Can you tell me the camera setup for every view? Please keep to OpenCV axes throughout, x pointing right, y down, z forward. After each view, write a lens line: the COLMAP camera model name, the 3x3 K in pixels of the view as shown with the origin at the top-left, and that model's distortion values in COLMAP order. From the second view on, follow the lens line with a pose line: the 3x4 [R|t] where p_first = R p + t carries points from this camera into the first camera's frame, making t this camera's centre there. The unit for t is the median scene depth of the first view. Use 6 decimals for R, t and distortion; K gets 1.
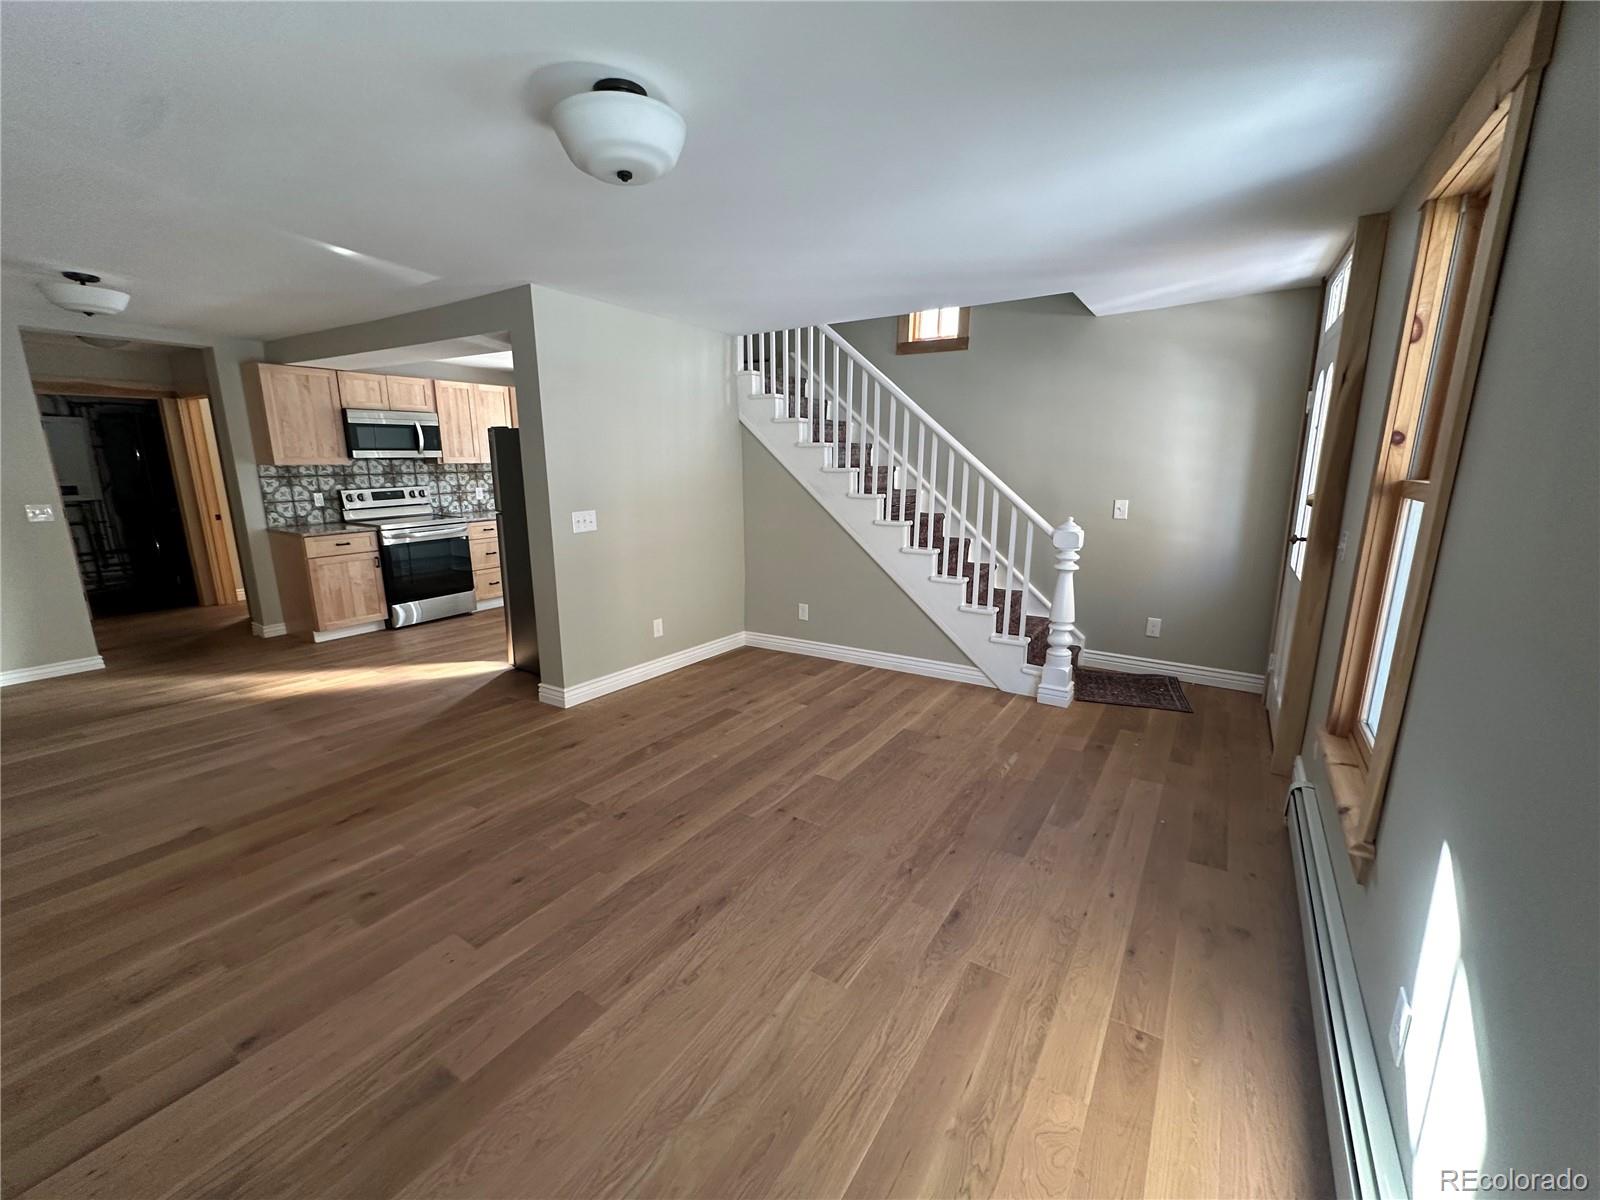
lens RADIAL K [[652.6, 0, 800.0], [0, 652.6, 603.7], [0, 0, 1]] dist [-0.001063, -0.000458]
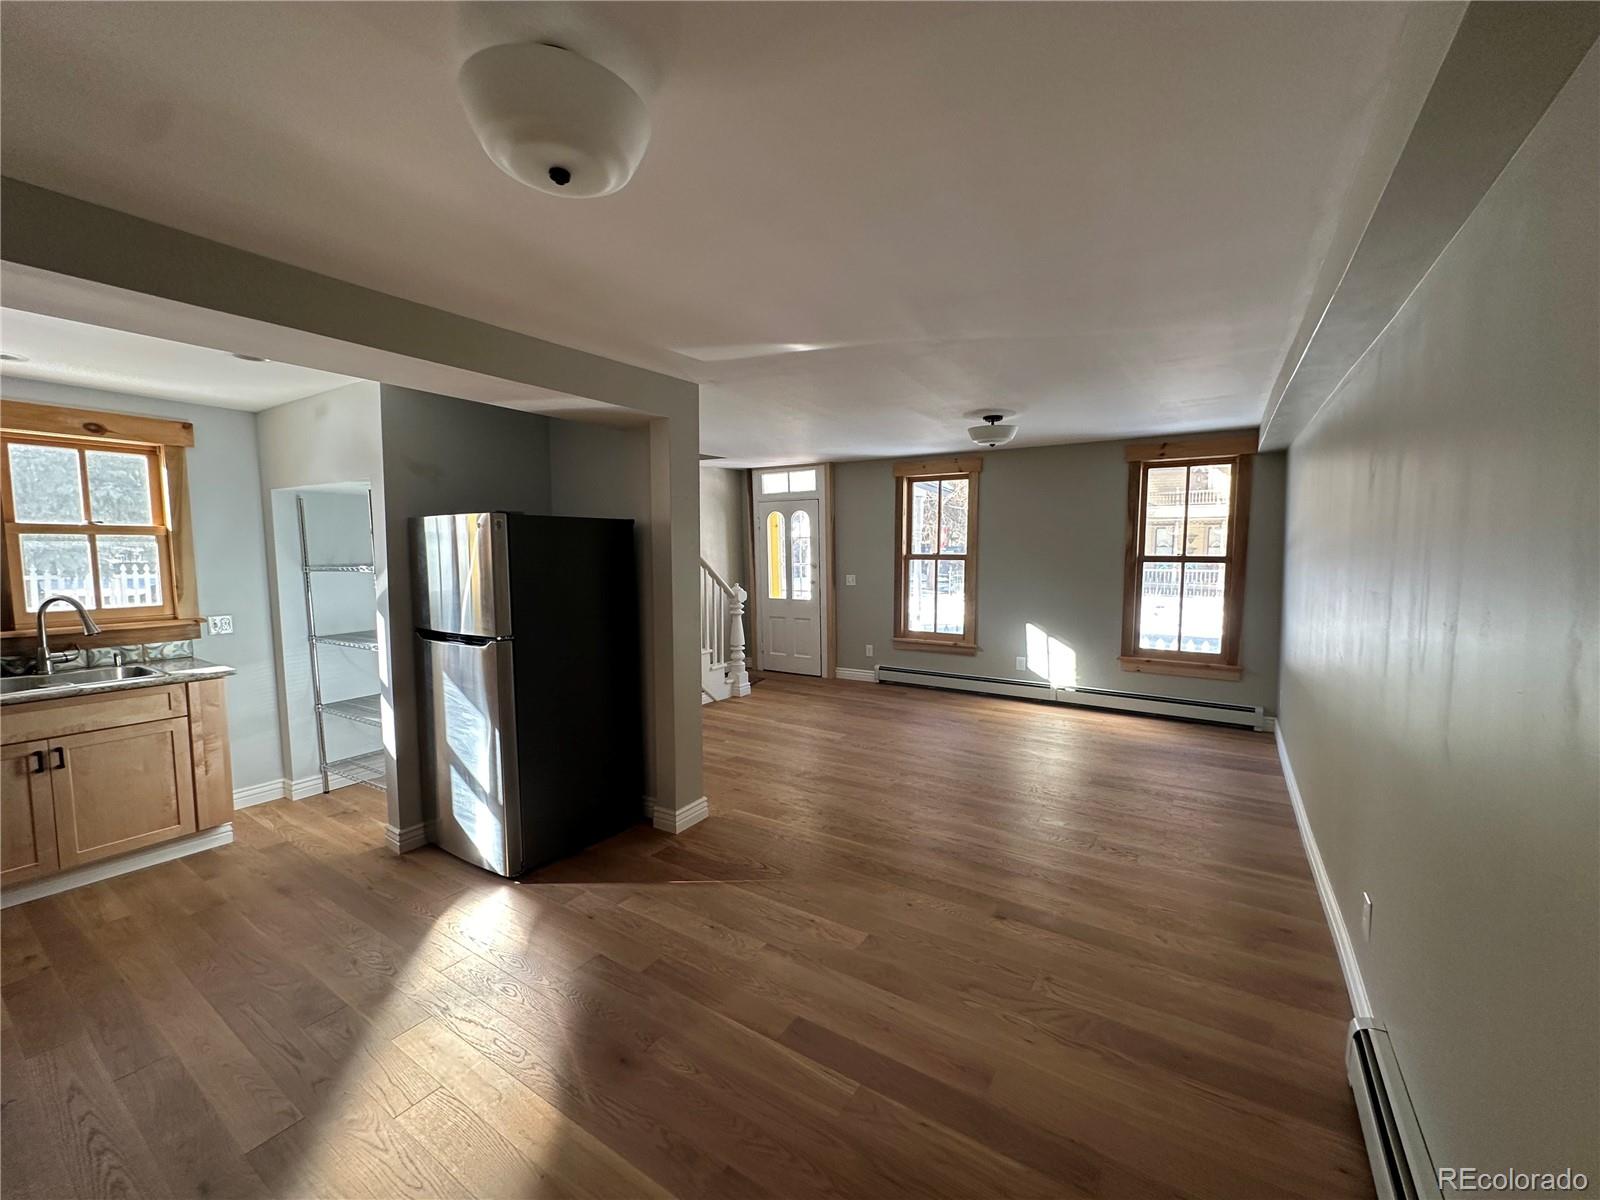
lens RADIAL K [[644.7, 0, 801.3], [0, 644.7, 602.4], [0, 0, 1]] dist [-0.000276, -0.000326]
pose [[0.003674, -0.088306, 0.996087, -1.000862], [0.224290, 0.970788, 0.085236, -0.148931], [-0.974515, 0.223100, 0.023373, 0.623466]]
